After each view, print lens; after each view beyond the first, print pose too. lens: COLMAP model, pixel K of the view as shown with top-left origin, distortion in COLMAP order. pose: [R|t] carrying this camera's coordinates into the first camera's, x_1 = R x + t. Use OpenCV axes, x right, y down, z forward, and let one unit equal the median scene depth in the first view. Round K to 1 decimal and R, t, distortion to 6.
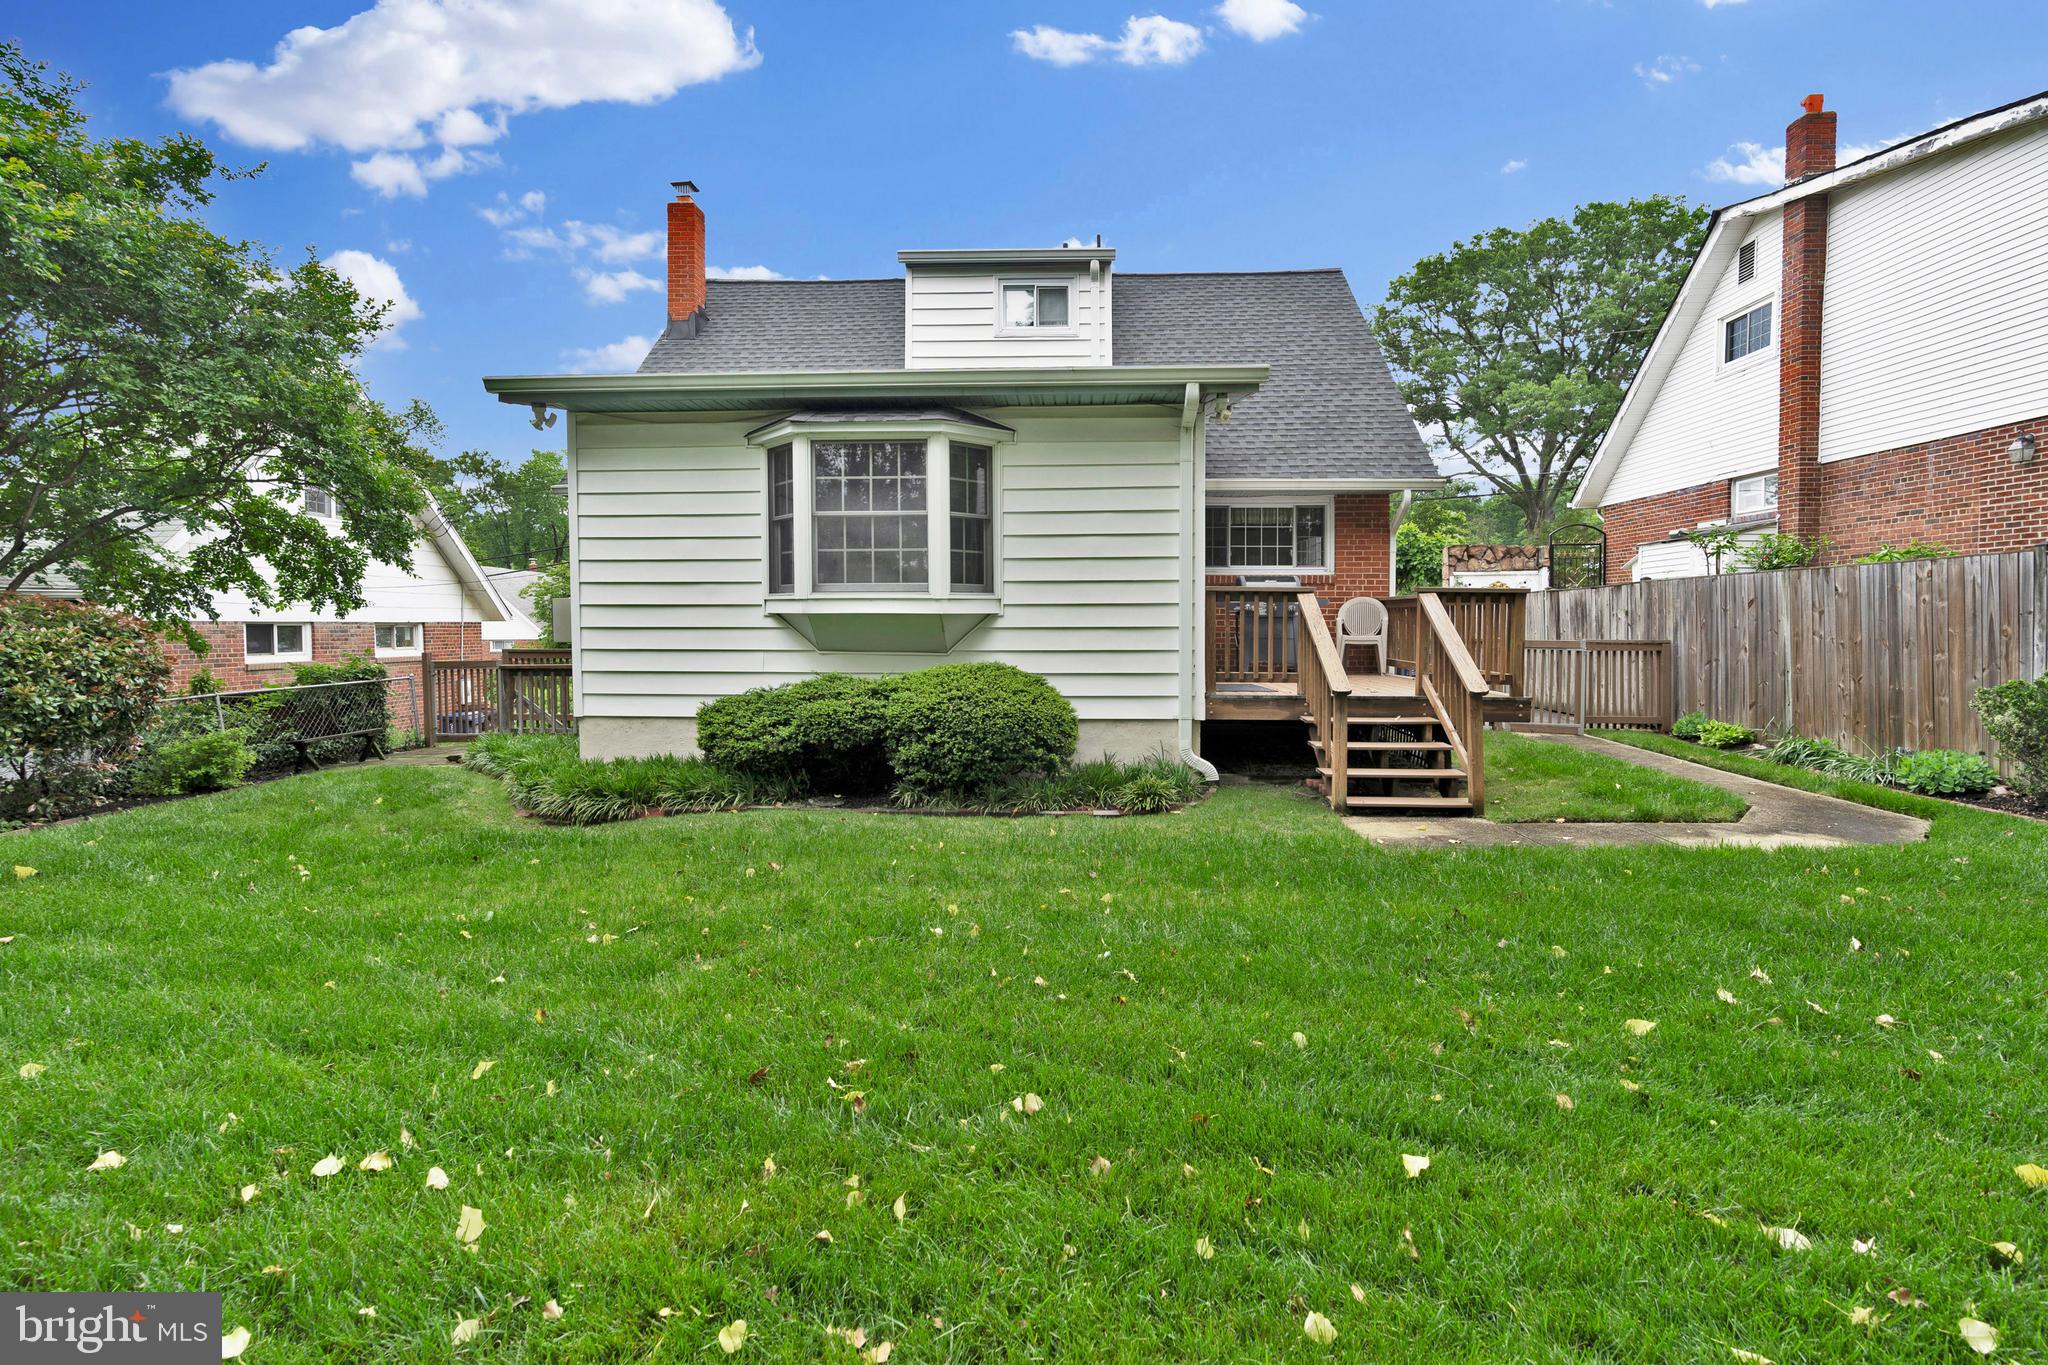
lens RADIAL K [[951.9, 0, 1039.6], [0, 951.9, 644.8], [0, 0, 1]] dist [-0.001013, 0.000741]
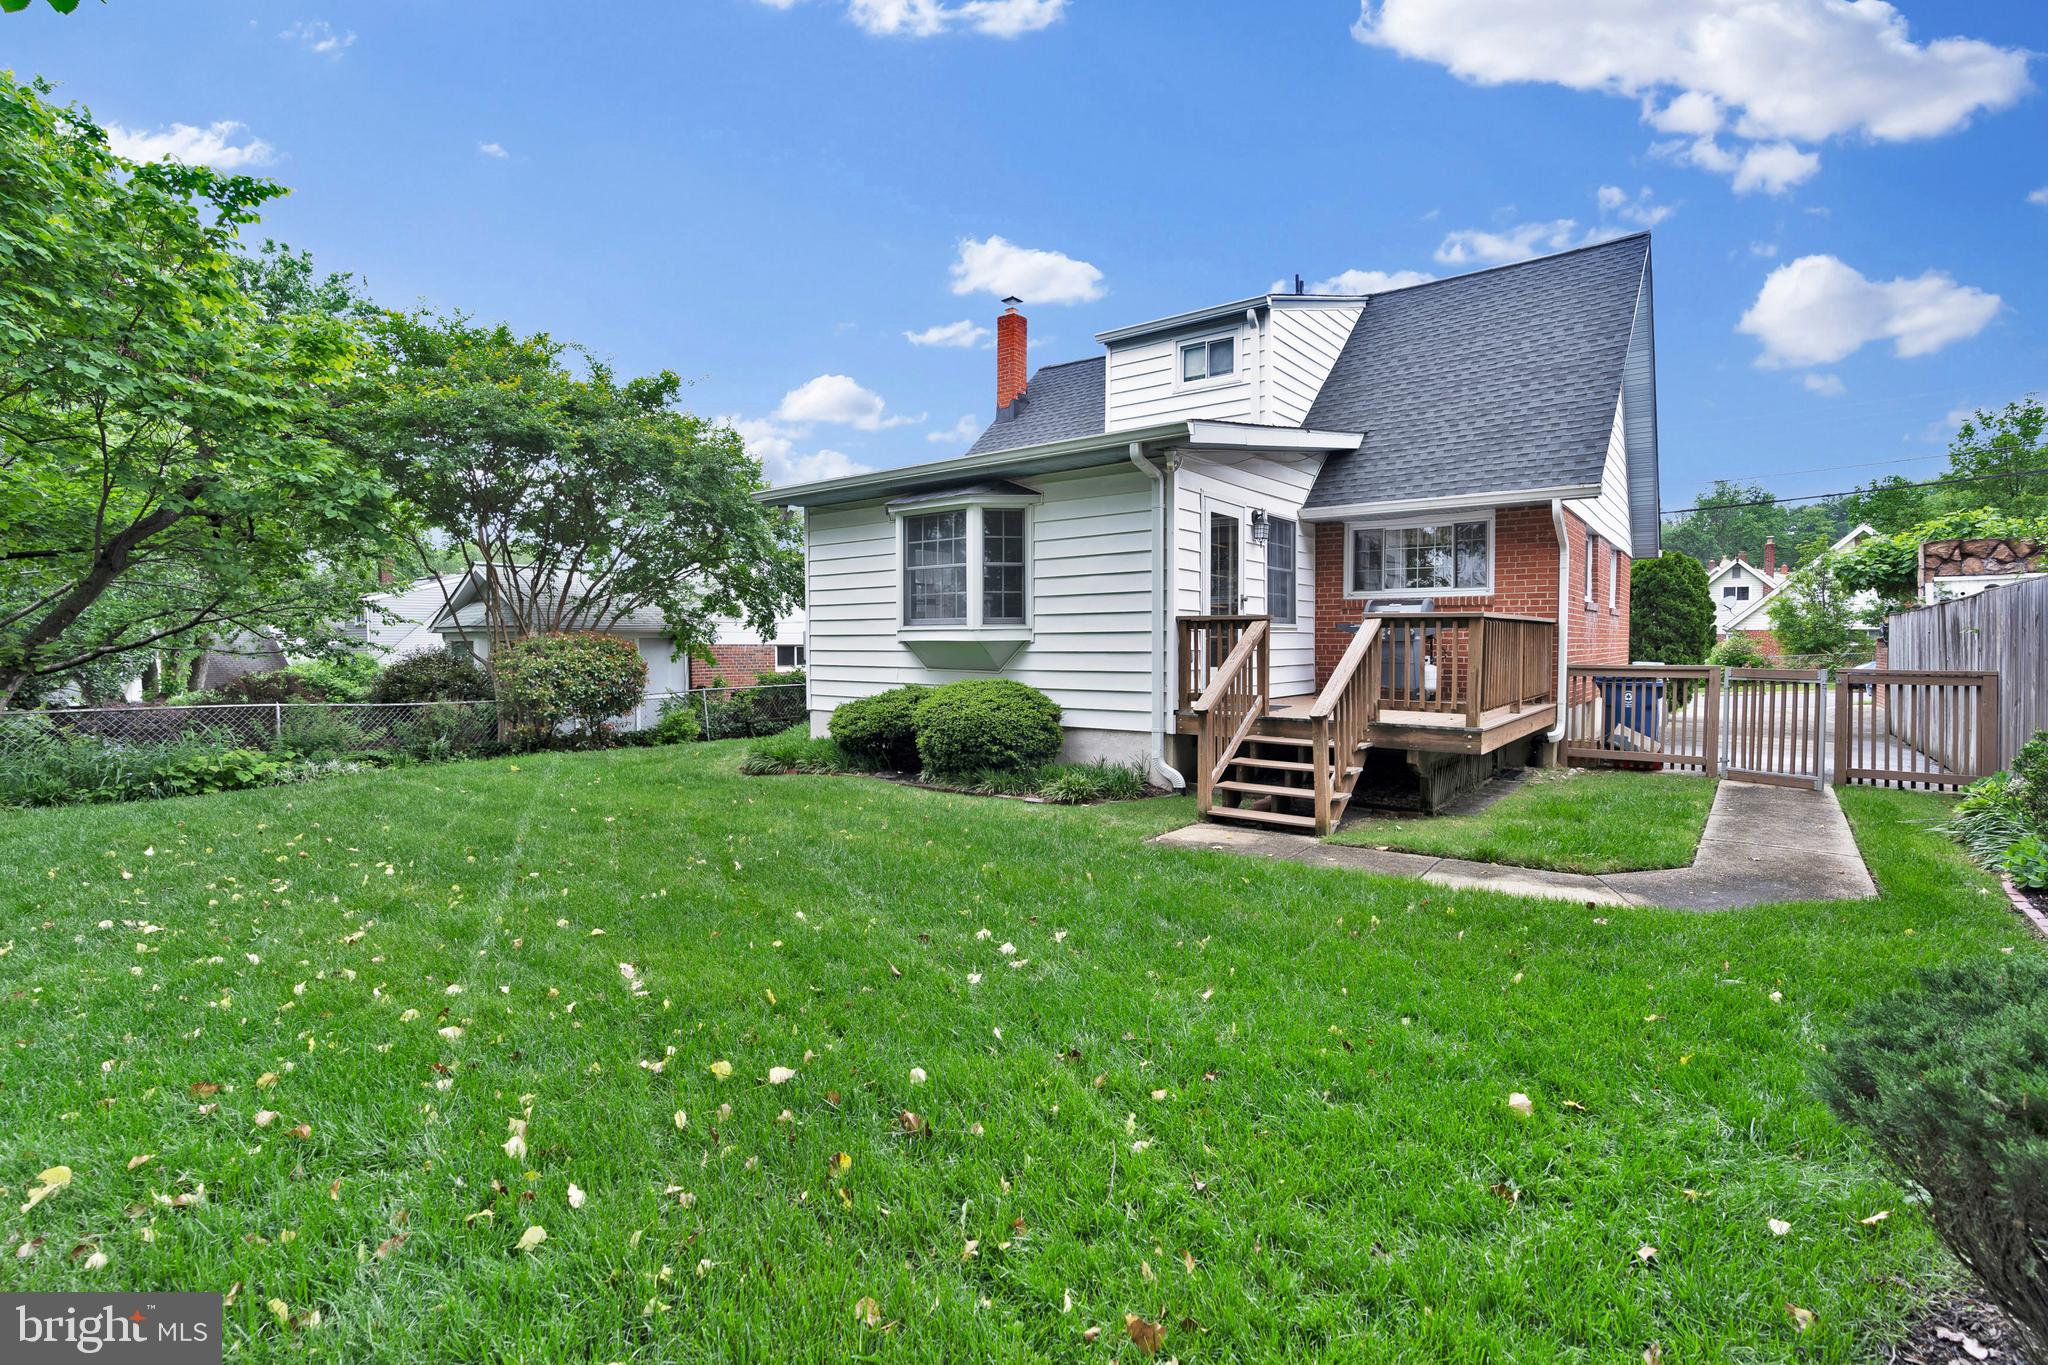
lens RADIAL K [[939.5, 0, 1020.3], [0, 939.5, 659.4], [0, 0, 1]] dist [-0.009184, 0.000647]
pose [[0.815901, 0.009098, -0.578121, 0.657582], [-0.012162, 0.999925, -0.001428, -0.005558], [0.578064, 0.008197, 0.815950, -0.017603]]
